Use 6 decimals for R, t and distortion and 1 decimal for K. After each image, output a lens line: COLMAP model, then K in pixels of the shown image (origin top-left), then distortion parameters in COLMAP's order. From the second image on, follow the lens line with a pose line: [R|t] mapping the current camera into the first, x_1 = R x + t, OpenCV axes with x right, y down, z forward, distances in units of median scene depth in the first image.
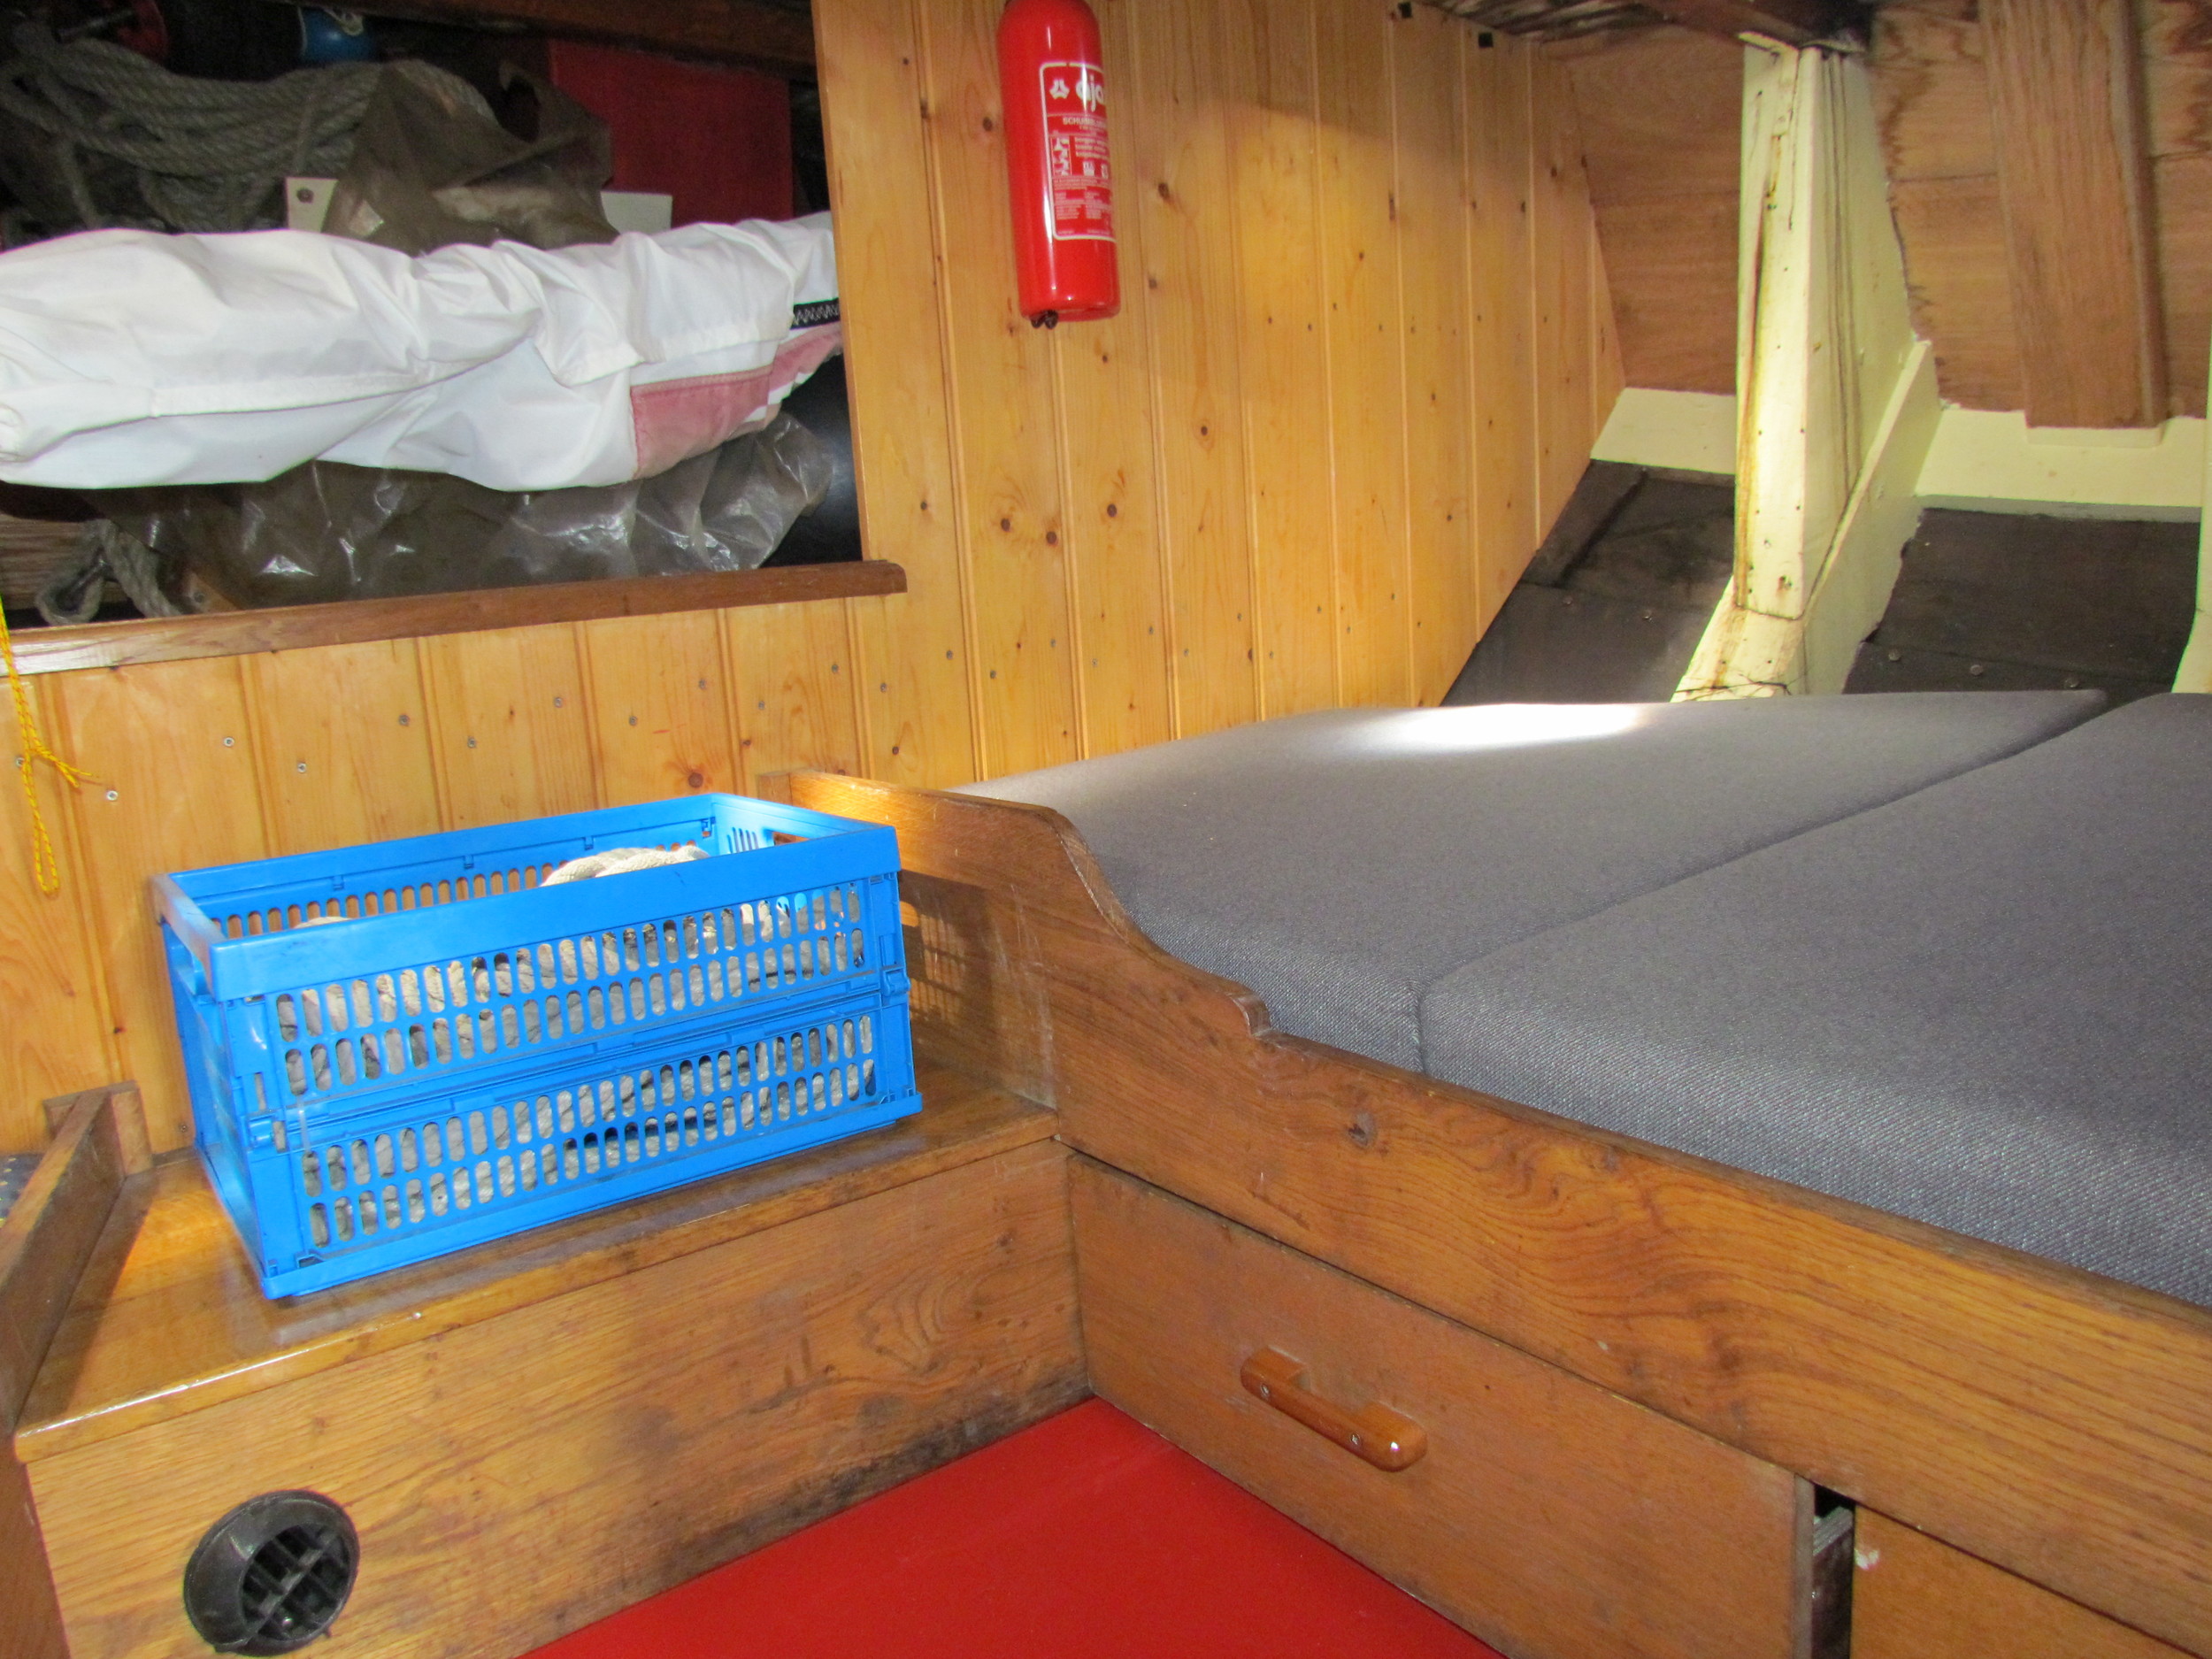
lens RADIAL K [[1570.5, 0, 1106.0], [0, 1570.5, 829.5], [0, 0, 1]] dist [-0.014120, -0.008688]
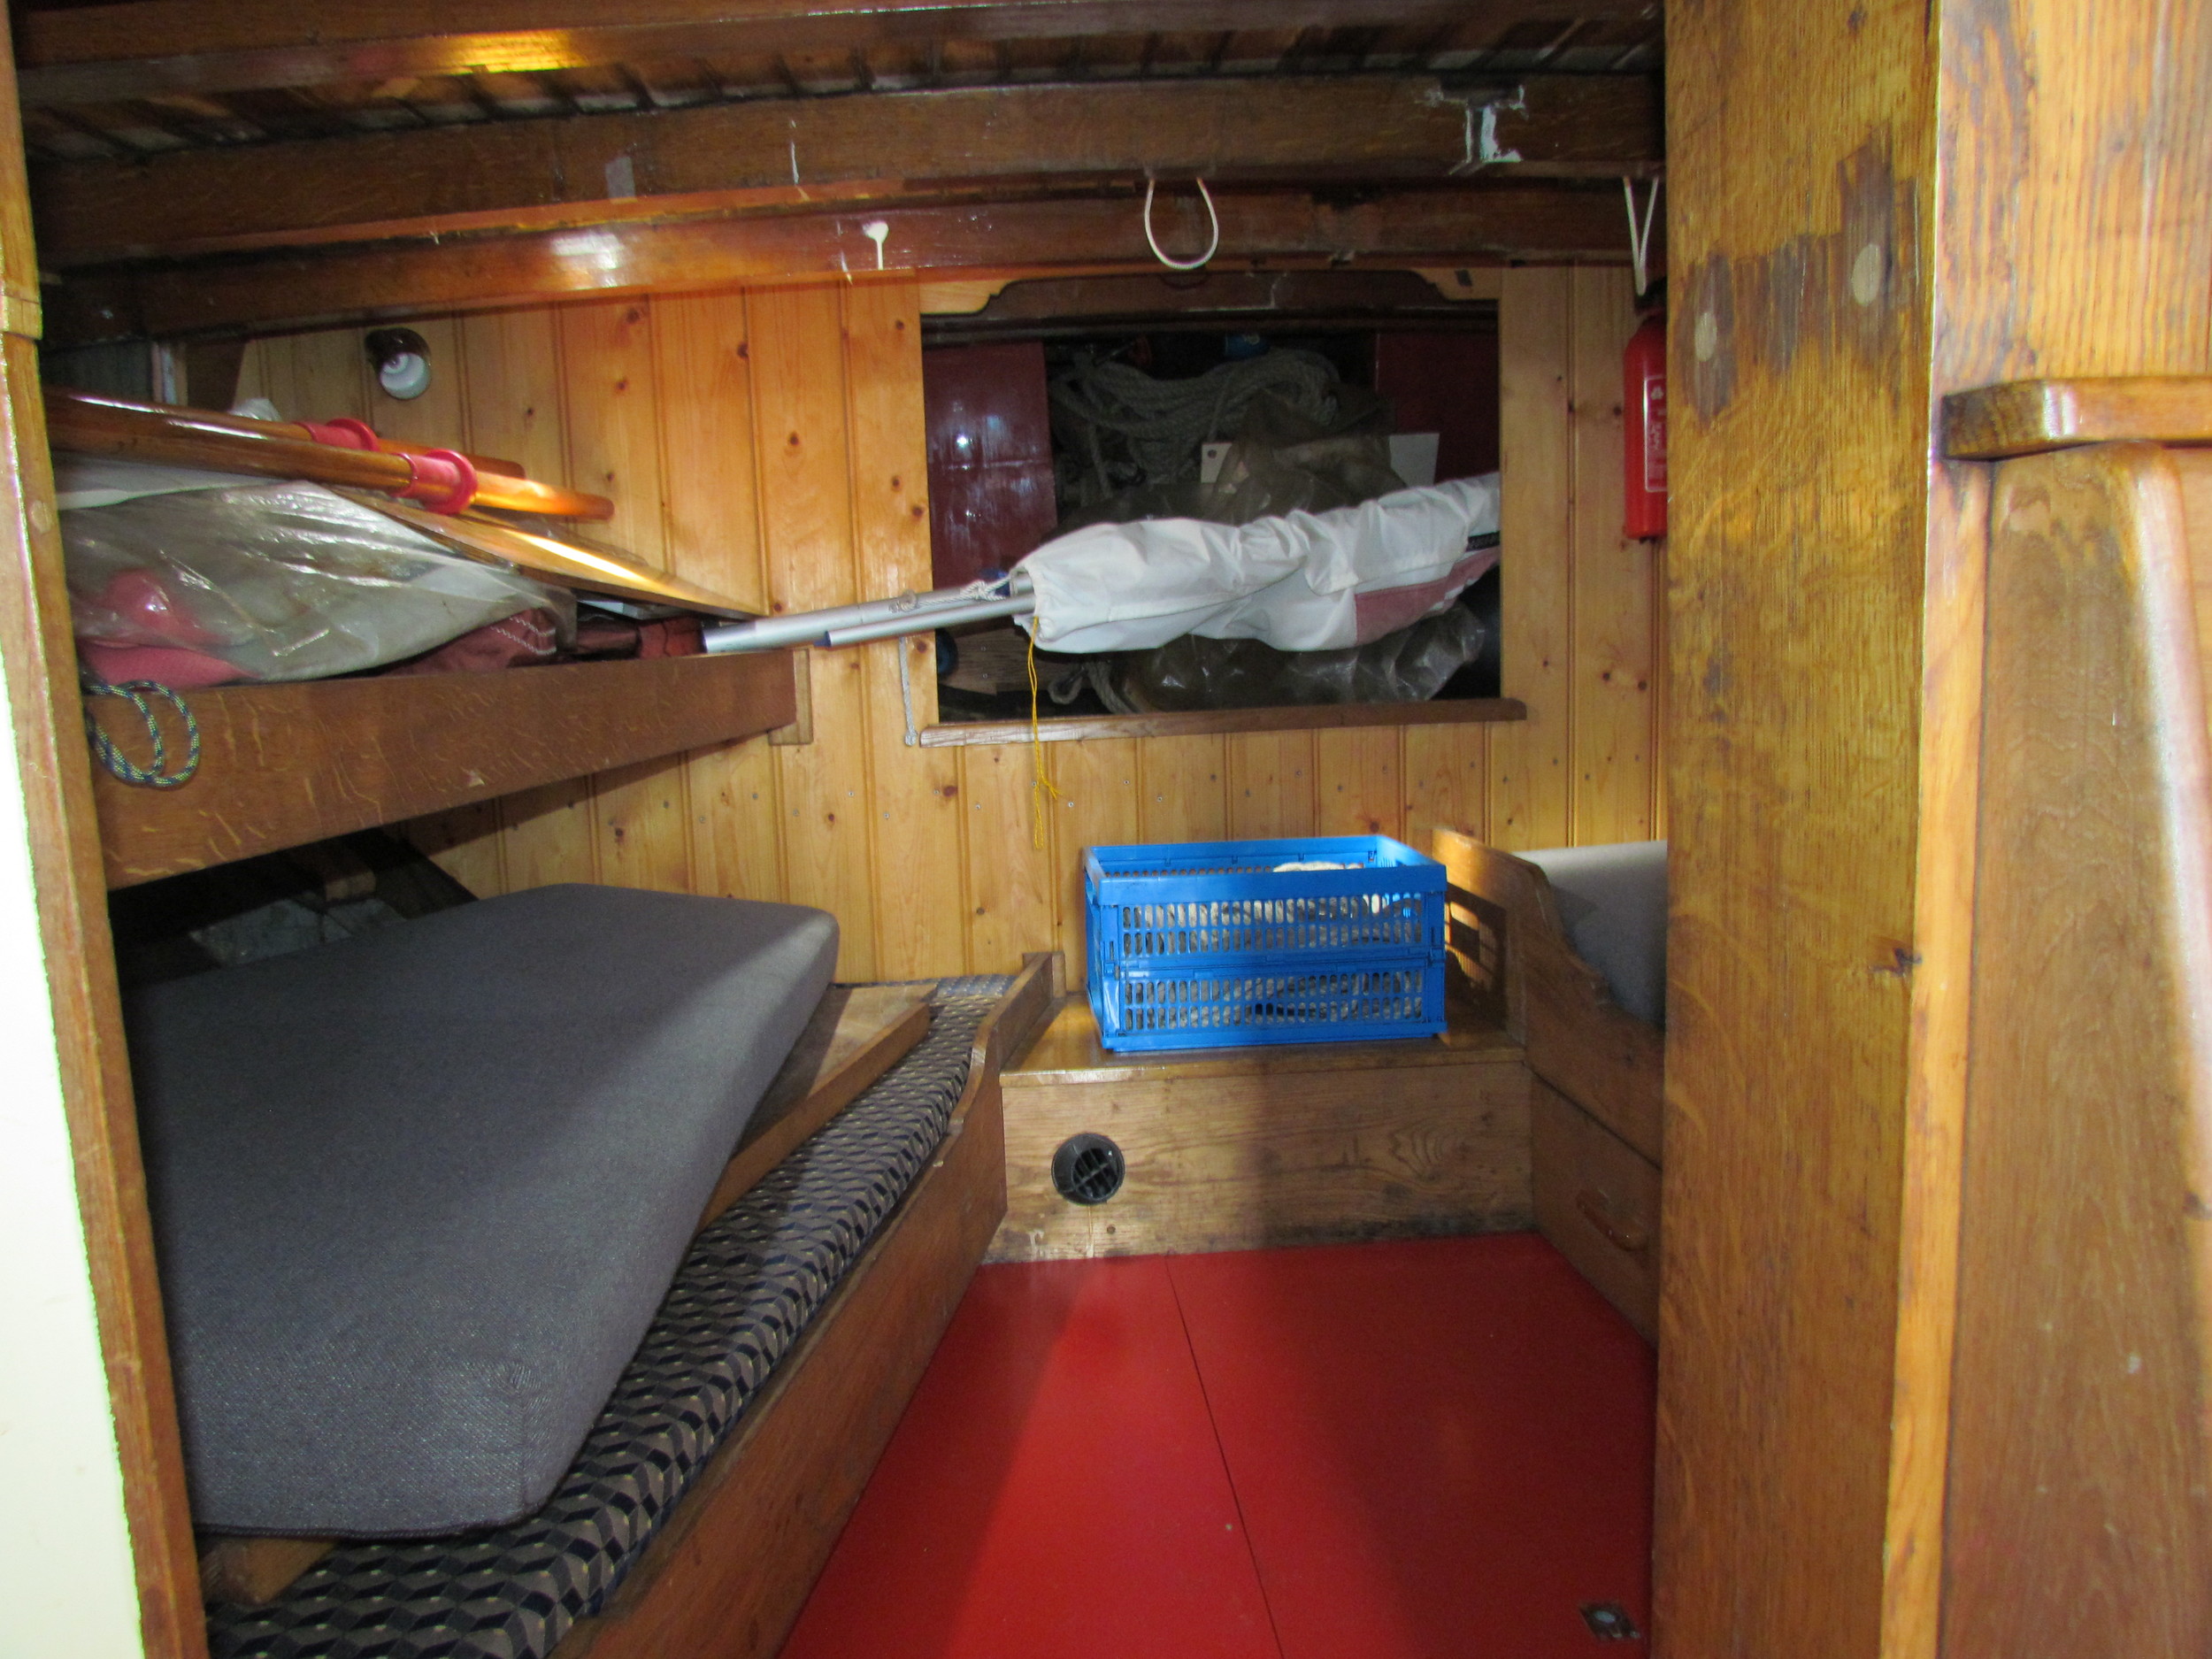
lens RADIAL K [[1562.8, 0, 1082.8], [0, 1562.8, 821.3], [0, 0, 1]] dist [-0.037942, 0.003376]
pose [[0.839569, 0.099514, -0.534060, 0.421703], [-0.117617, 0.993059, 0.000142, -0.002878], [0.530368, 0.062695, 0.845446, -0.643865]]
